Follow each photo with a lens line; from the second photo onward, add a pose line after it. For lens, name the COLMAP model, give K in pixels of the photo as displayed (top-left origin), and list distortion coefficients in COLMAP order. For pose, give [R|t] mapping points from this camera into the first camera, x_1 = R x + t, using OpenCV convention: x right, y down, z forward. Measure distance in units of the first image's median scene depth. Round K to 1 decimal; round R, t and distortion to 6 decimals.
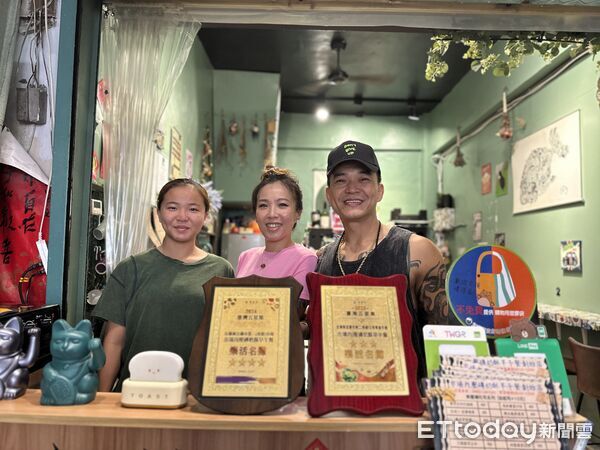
lens RADIAL K [[432.1, 0, 300.0], [0, 432.1, 225.0], [0, 0, 1]] dist [0.046620, -0.067411]
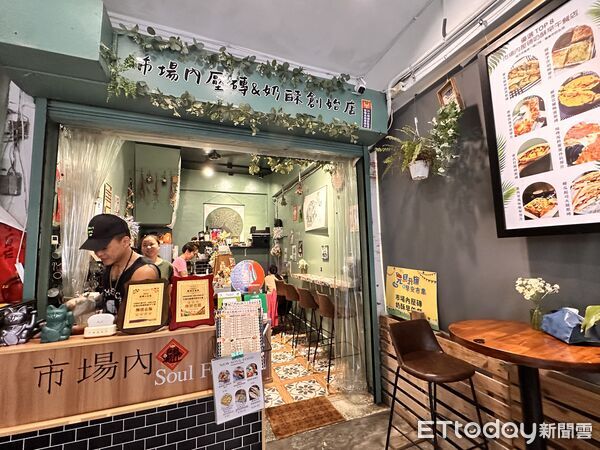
lens RADIAL K [[266.0, 0, 300.0], [0, 266.0, 225.0], [0, 0, 1]] dist [-0.003936, -0.000359]
pose [[0.938564, -0.006701, 0.345039, 0.096629], [0.014490, 0.999695, -0.020003, -0.076184], [-0.344800, 0.023774, 0.938375, -0.374177]]
